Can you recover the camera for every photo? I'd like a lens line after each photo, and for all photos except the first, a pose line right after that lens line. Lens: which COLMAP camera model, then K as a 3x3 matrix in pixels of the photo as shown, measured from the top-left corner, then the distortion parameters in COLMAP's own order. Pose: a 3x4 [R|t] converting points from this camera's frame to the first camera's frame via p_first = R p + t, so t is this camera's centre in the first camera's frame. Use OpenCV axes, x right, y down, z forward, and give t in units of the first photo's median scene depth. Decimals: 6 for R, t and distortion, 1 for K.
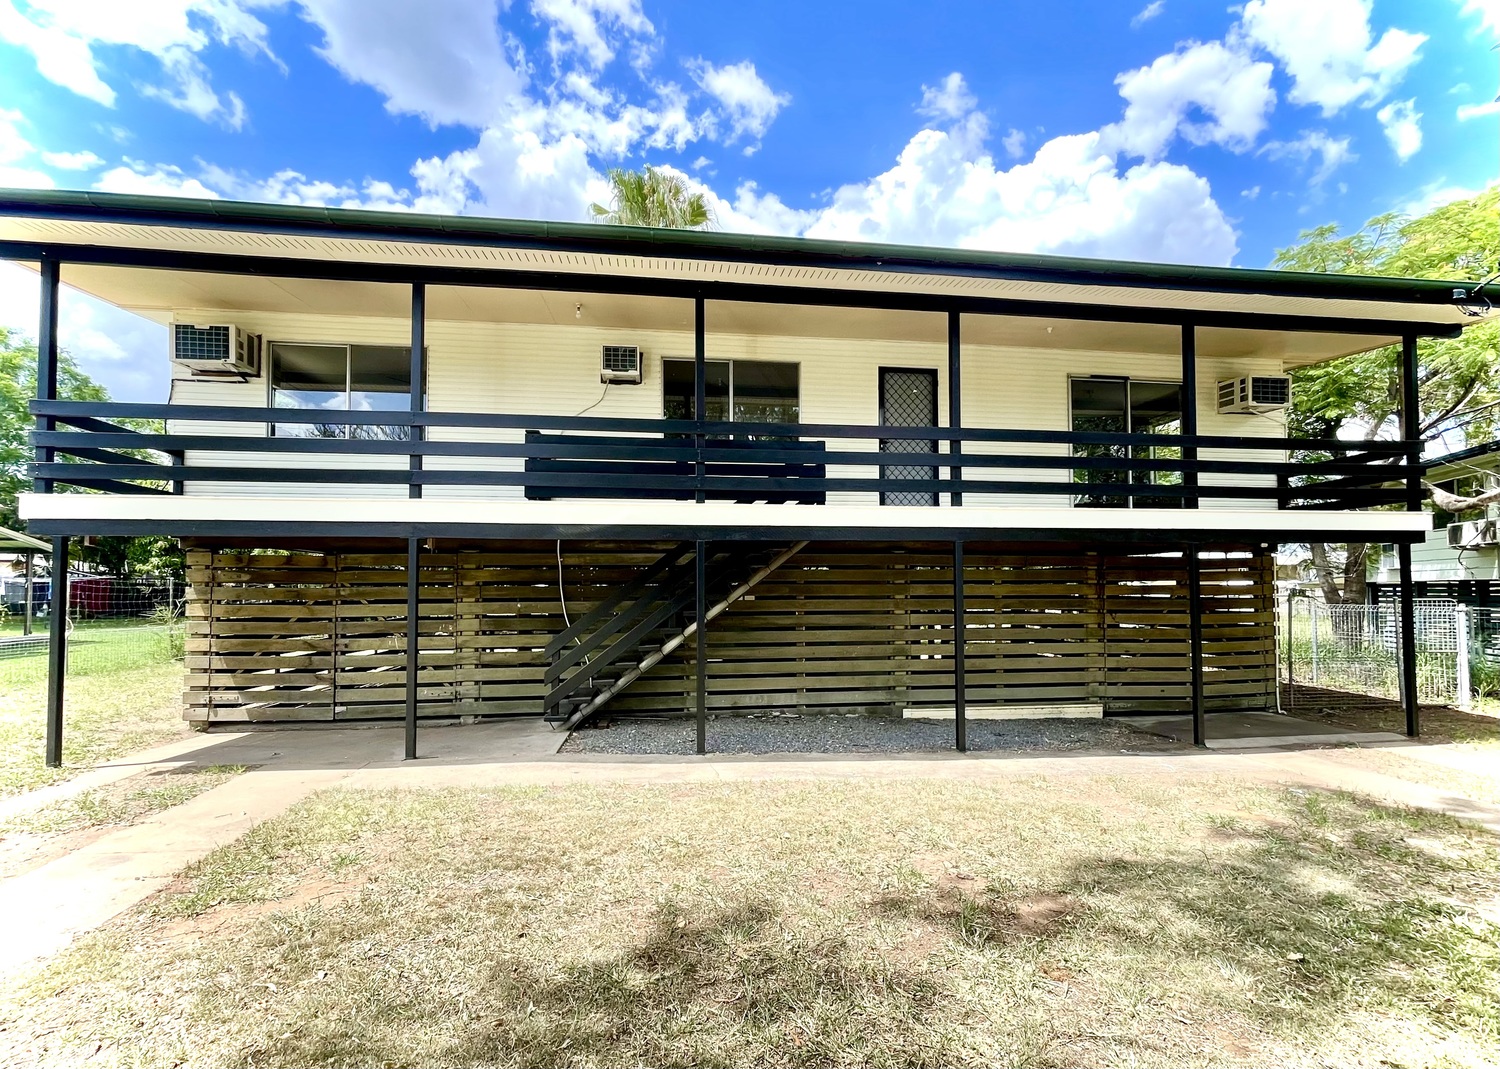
lens RADIAL K [[619.0, 0, 750.0], [0, 619.0, 534.5], [0, 0, 1]] dist [-0.002136, -0.000168]
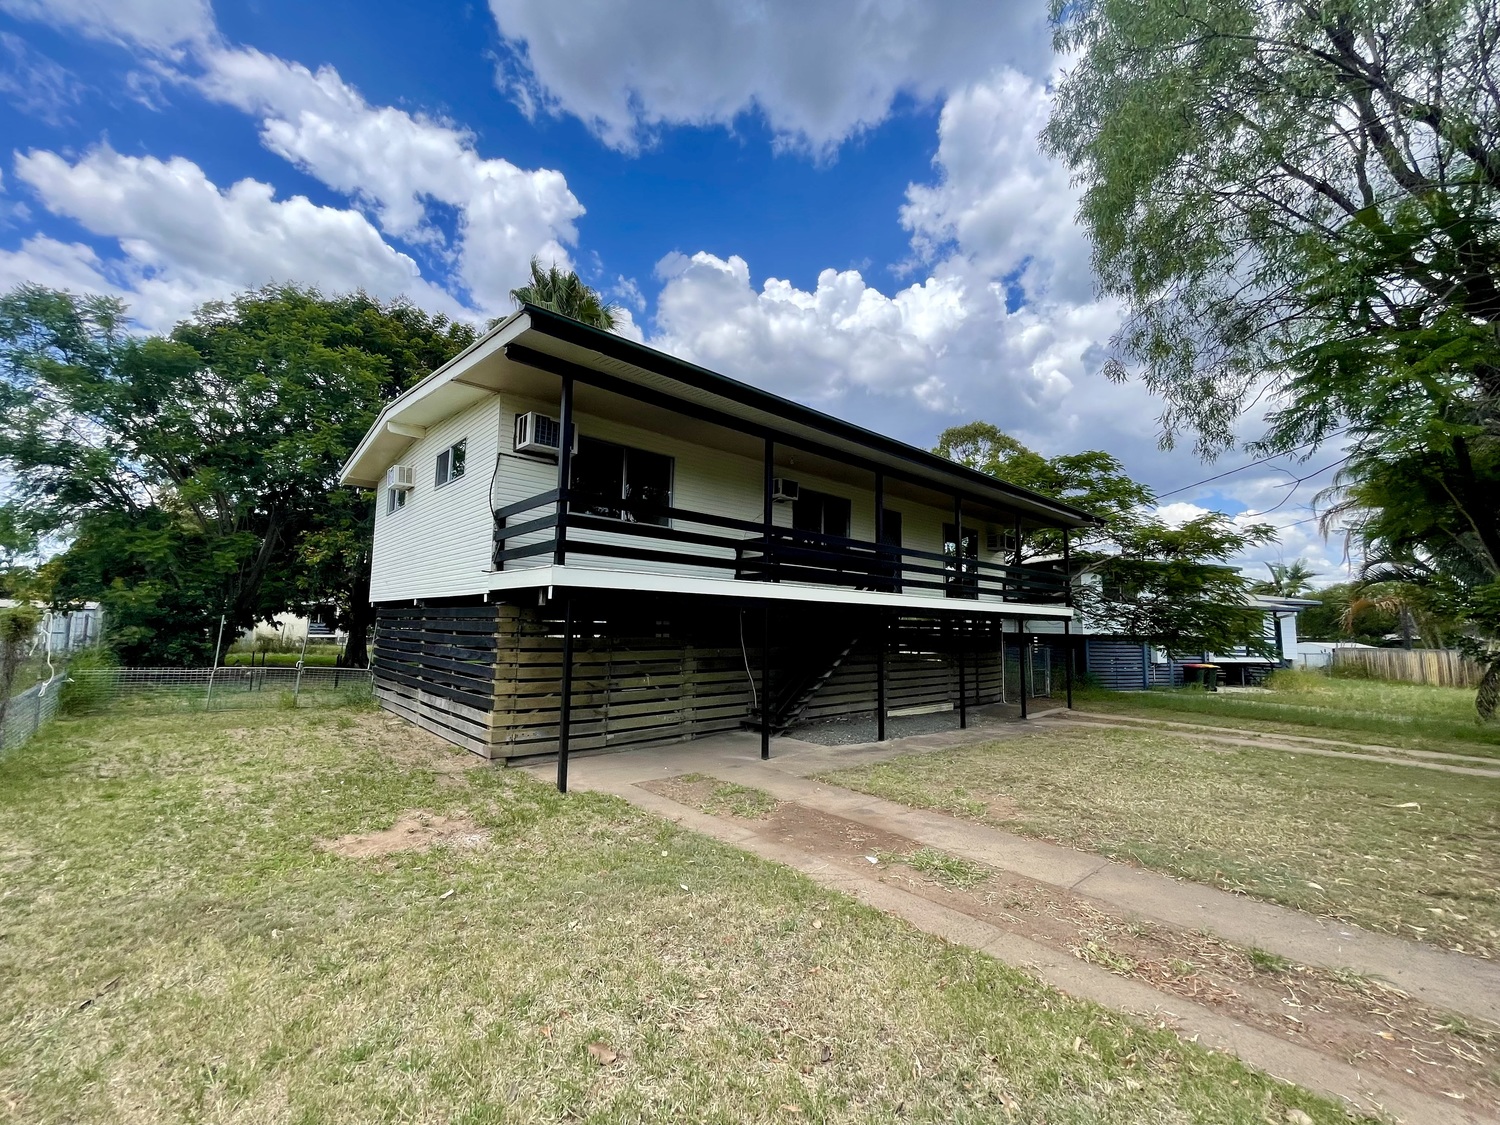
lens RADIAL K [[600.2, 0, 743.5], [0, 600.2, 567.7], [0, 0, 1]] dist [0.001382, 0.000047]
pose [[0.821294, 0.069765, 0.566224, -1.120682], [-0.048327, 0.997435, -0.052797, -0.006768], [-0.568455, 0.015998, 0.822559, -0.154927]]
